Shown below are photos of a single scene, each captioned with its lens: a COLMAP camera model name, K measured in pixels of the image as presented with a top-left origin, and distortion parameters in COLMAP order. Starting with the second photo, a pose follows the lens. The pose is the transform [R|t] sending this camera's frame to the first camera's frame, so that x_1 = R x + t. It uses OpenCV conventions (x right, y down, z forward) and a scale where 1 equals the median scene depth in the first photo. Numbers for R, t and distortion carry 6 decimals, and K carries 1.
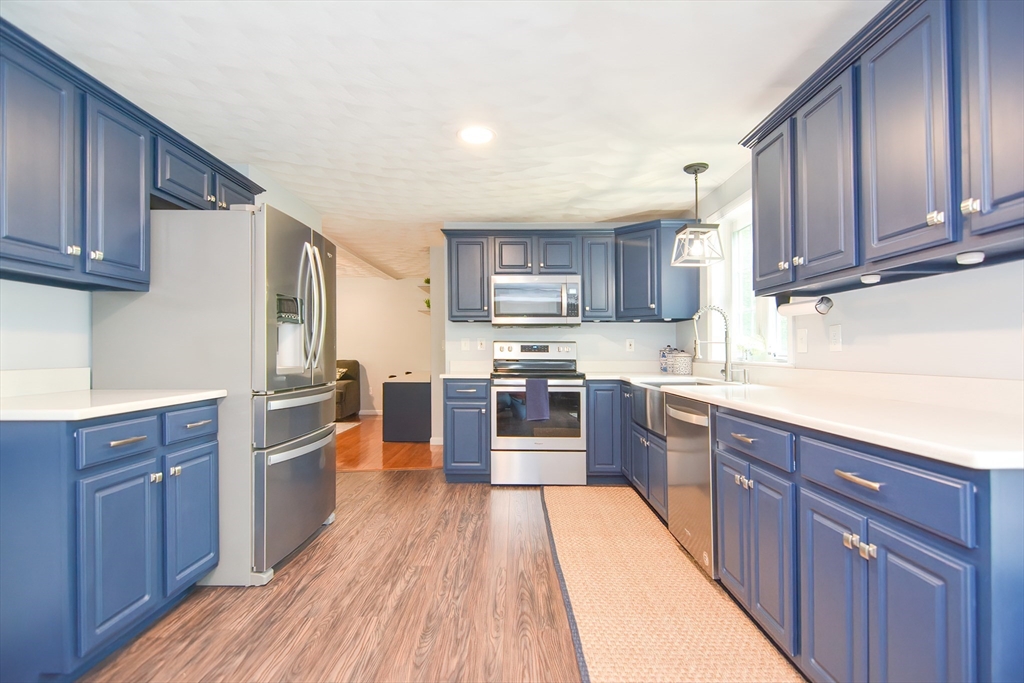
lens RADIAL K [[497.5, 0, 519.7], [0, 497.5, 343.9], [0, 0, 1]] dist [0.001859, -0.010206]
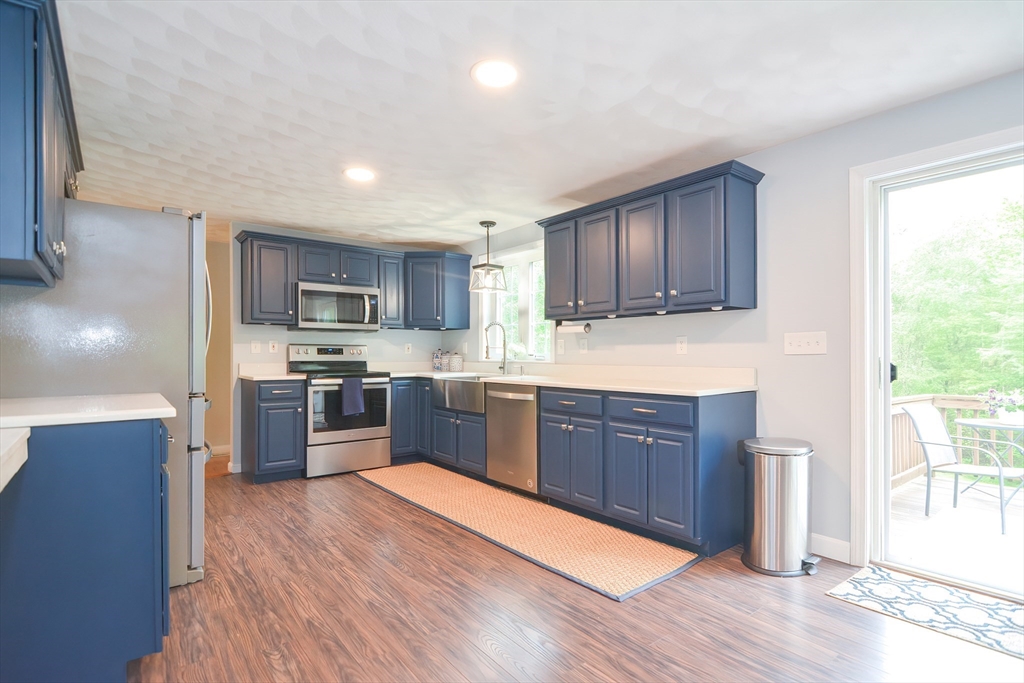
lens RADIAL K [[497.5, 0, 519.7], [0, 497.5, 343.9], [0, 0, 1]] dist [0.001859, -0.010206]
pose [[0.780209, 0.010704, 0.625427, -0.454238], [-0.008492, 0.999943, -0.006521, -0.004420], [-0.625461, -0.000224, 0.780256, -0.157193]]
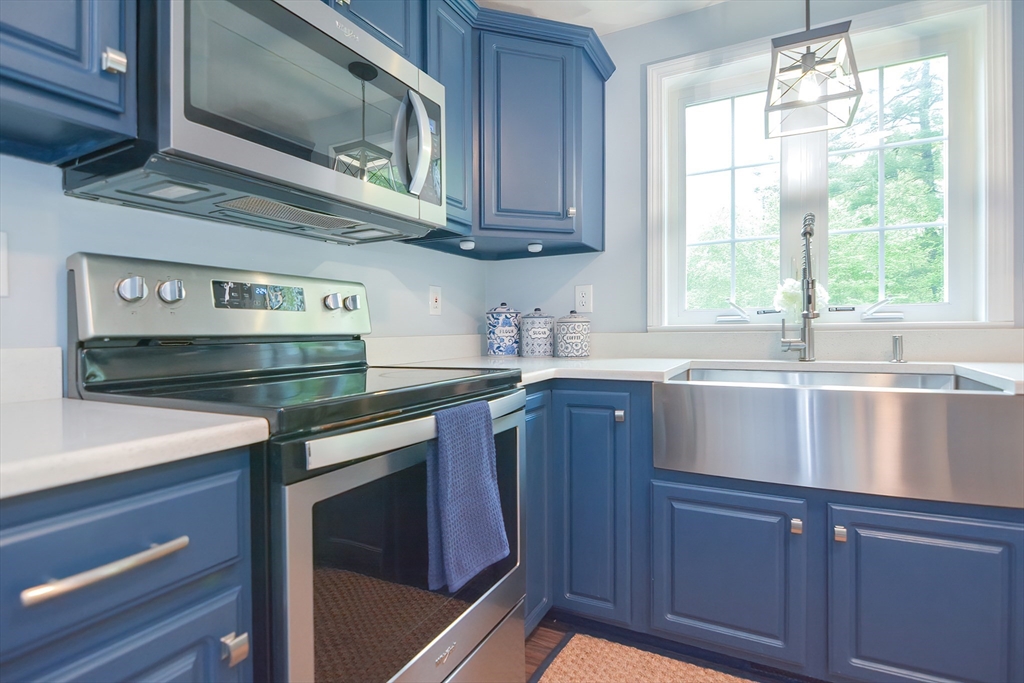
lens RADIAL K [[497.5, 0, 519.7], [0, 497.5, 343.9], [0, 0, 1]] dist [0.001859, -0.010206]
pose [[0.483903, -0.035312, 0.874409, -0.203939], [0.004758, 0.999277, 0.037721, 0.036190], [-0.875109, -0.014093, 0.483721, 1.016870]]
